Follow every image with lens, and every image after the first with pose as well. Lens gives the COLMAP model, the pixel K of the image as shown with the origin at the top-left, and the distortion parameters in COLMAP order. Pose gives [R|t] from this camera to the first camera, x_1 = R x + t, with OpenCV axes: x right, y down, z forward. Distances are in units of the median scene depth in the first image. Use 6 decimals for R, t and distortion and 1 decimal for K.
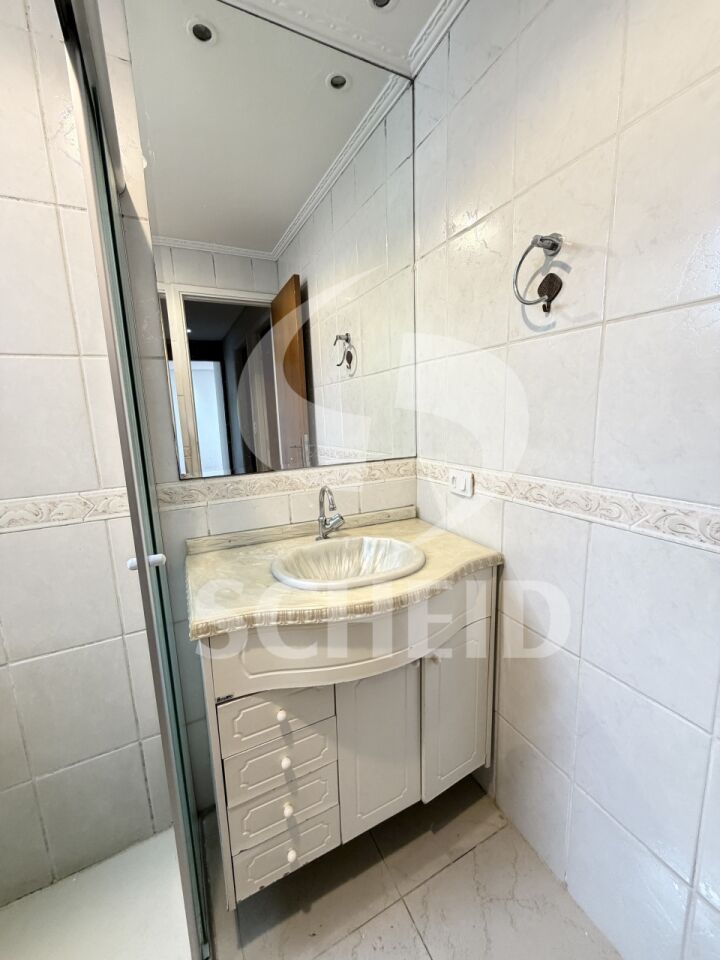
lens RADIAL K [[382.4, 0, 358.3], [0, 382.4, 477.8], [0, 0, 1]] dist [0.001563, -0.000132]
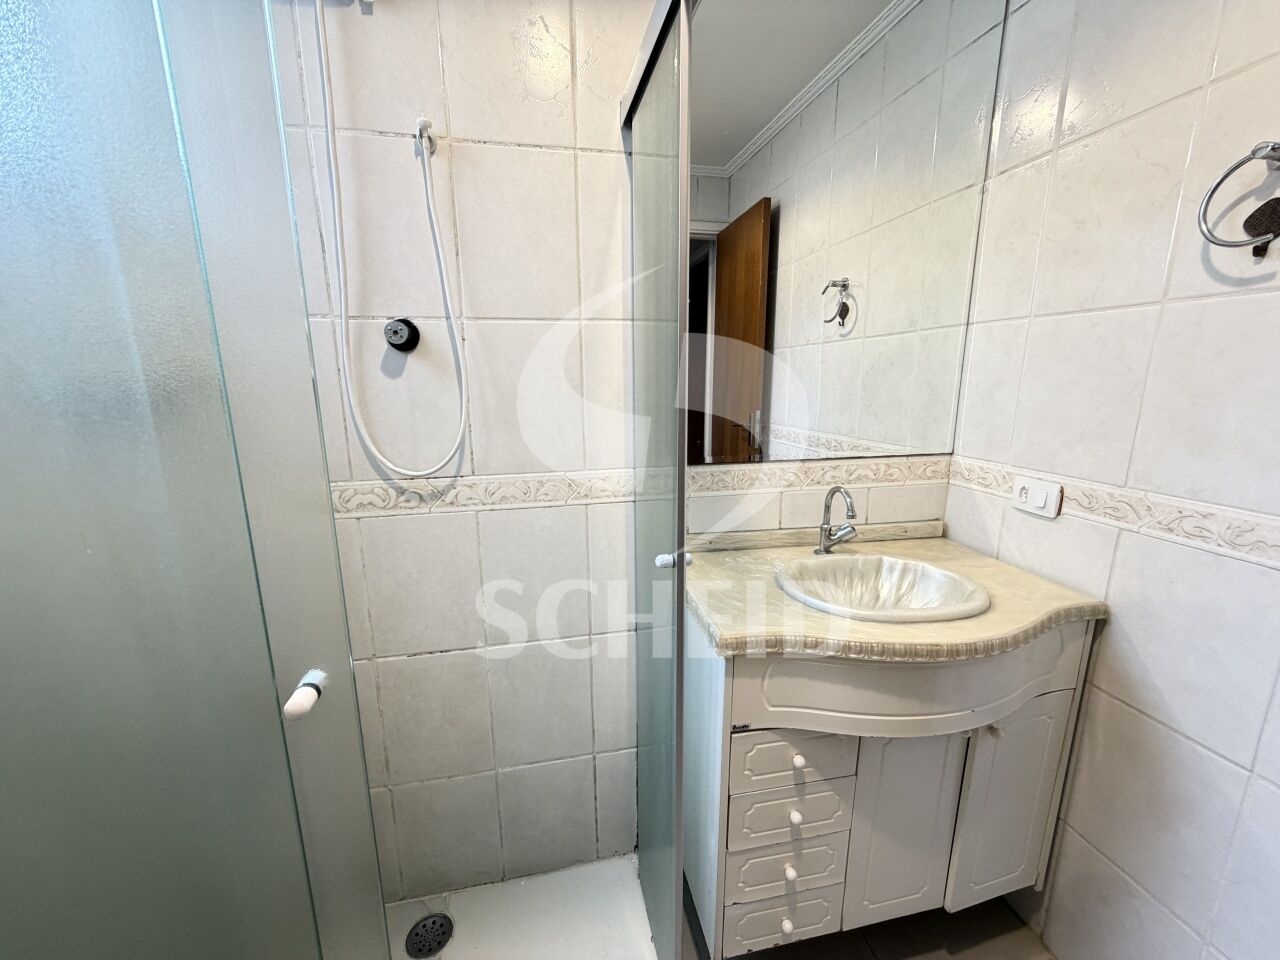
lens RADIAL K [[509.9, 0, 636.8], [0, 509.9, 481.0], [0, 0, 1]] dist [0.001563, -0.000132]
pose [[0.966840, 0.080165, -0.242476, -0.245994], [-0.070359, 0.996325, 0.048849, -0.011004], [0.245501, -0.030169, 0.968927, -0.109164]]
